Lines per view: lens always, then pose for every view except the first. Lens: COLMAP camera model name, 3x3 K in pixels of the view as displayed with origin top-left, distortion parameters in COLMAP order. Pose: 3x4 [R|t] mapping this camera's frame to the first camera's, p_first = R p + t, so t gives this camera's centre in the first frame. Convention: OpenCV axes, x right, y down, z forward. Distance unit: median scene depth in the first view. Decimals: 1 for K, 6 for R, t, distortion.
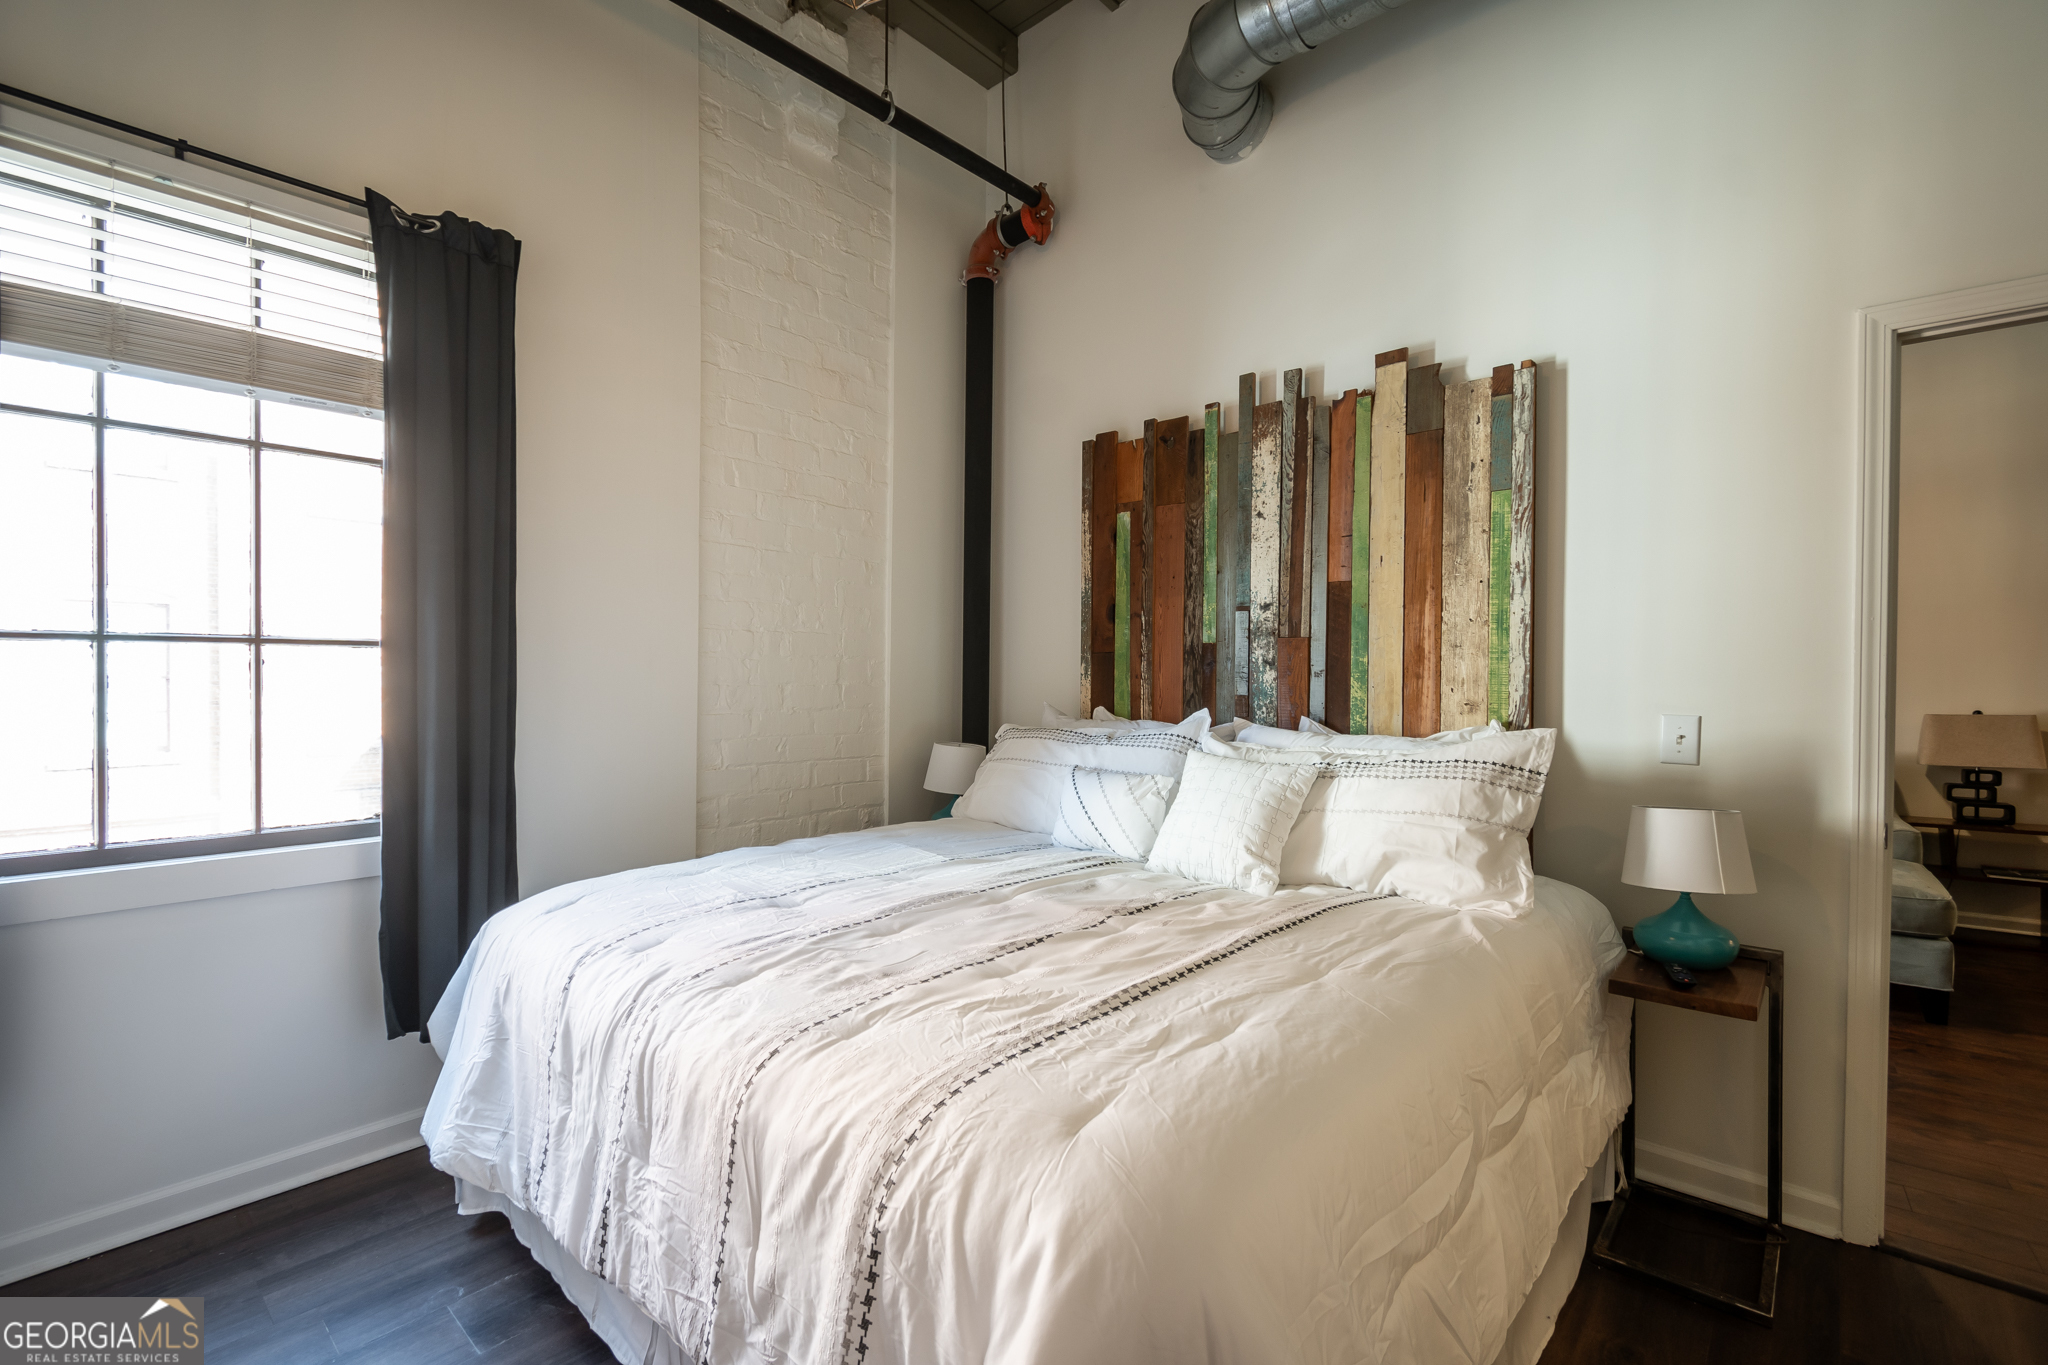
lens RADIAL K [[901.1, 0, 1023.6], [0, 901.1, 686.3], [0, 0, 1]] dist [0.008616, -0.006299]
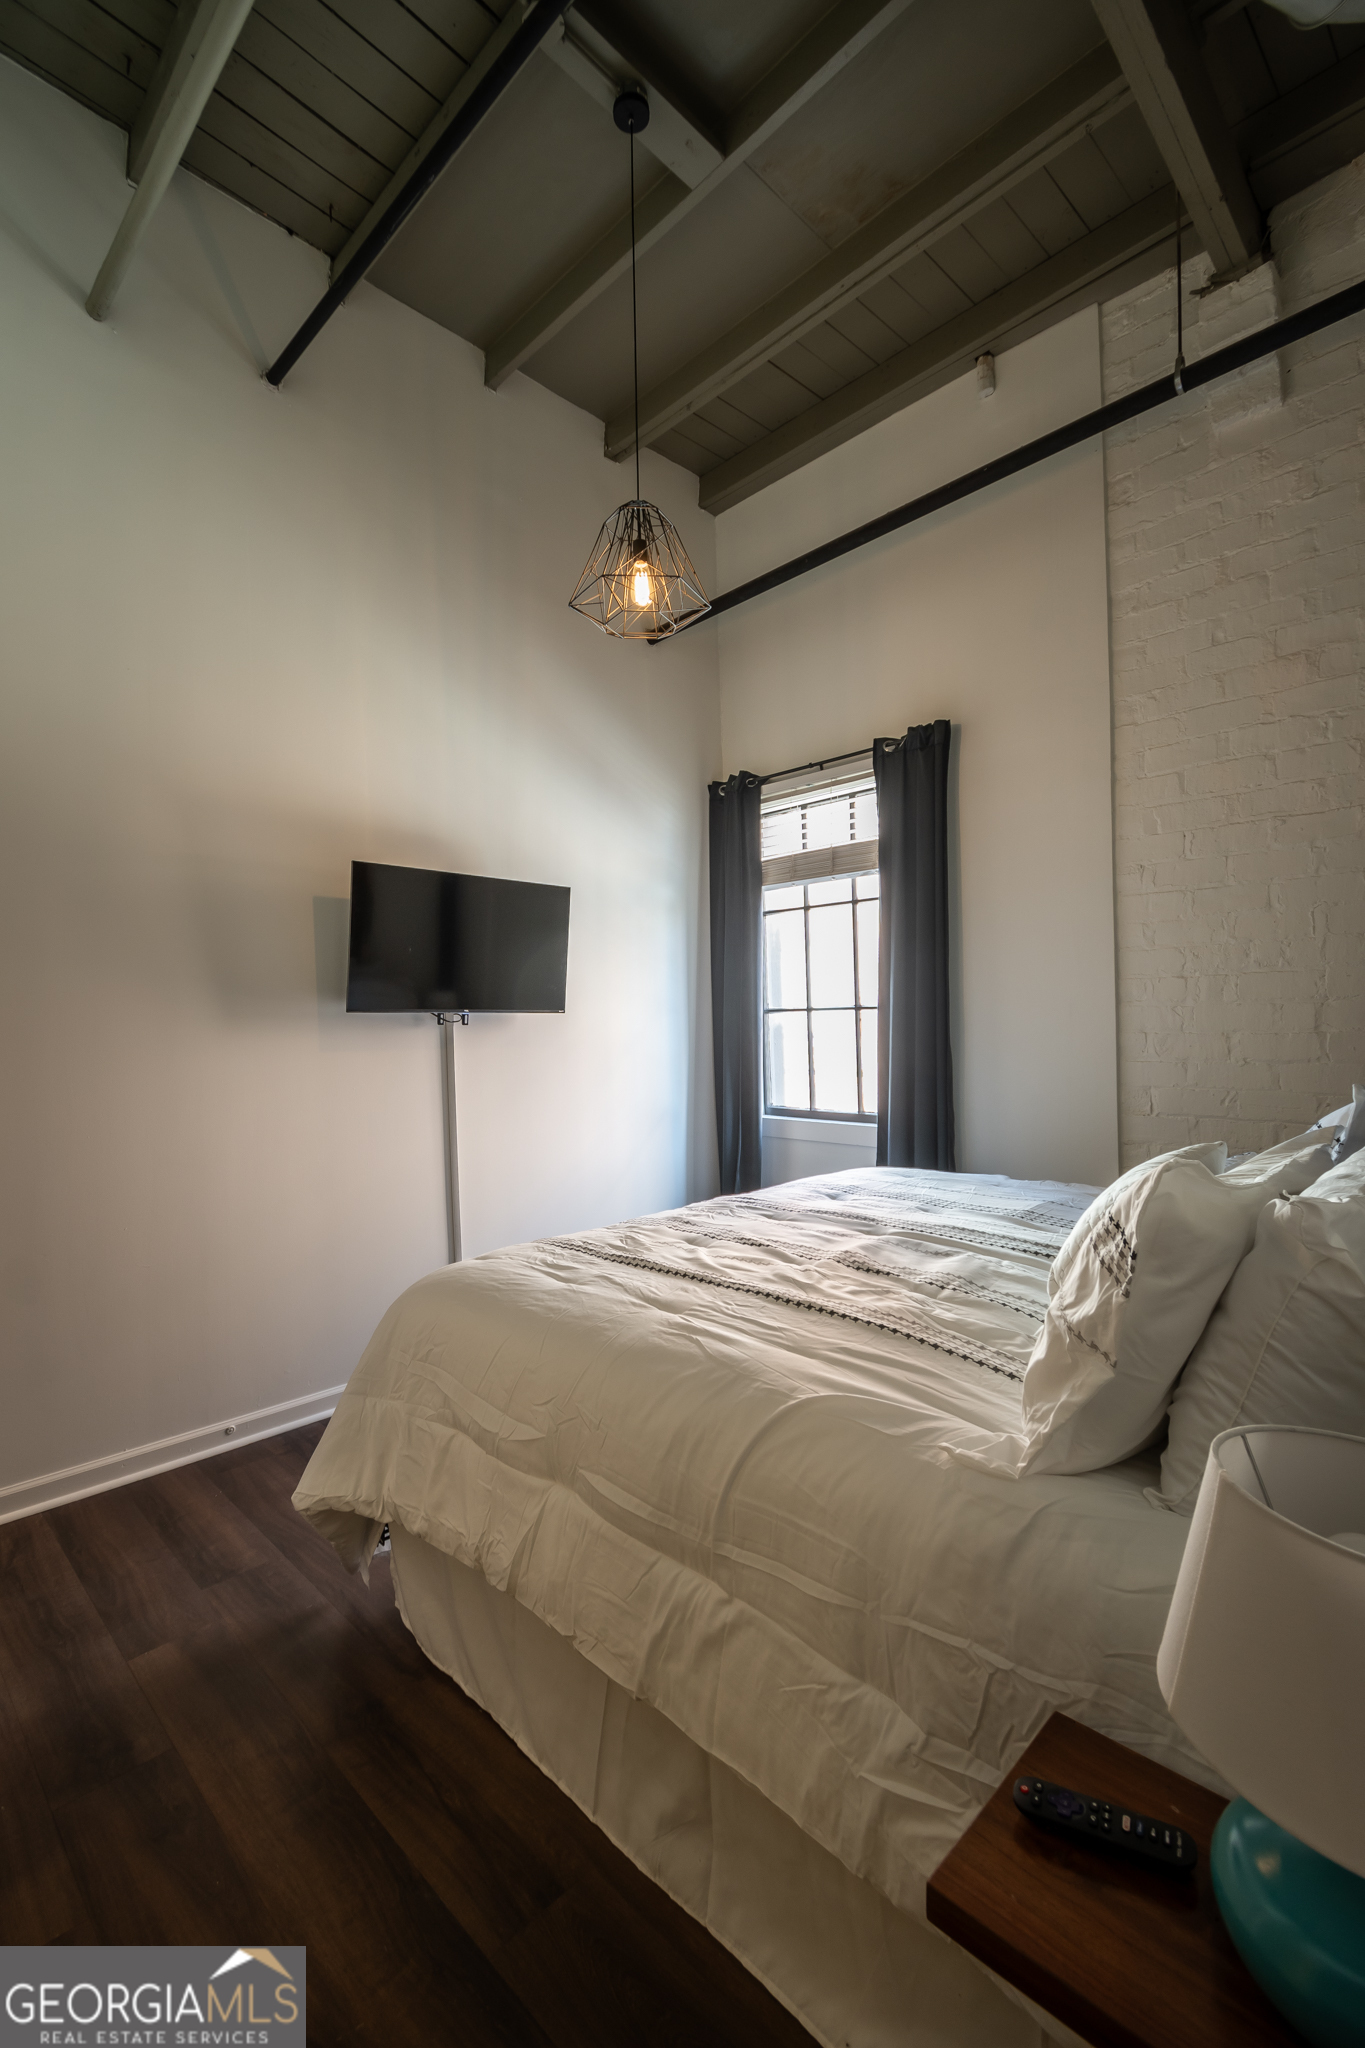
lens RADIAL K [[901.1, 0, 692.2], [0, 901.1, 1026.2], [0, 0, 1]] dist [0.008616, -0.006299]
pose [[-0.049557, 0.003324, -0.998766, 1.224864], [0.007804, 0.999965, 0.002940, -0.027625], [0.998741, -0.007649, -0.049581, 0.928346]]
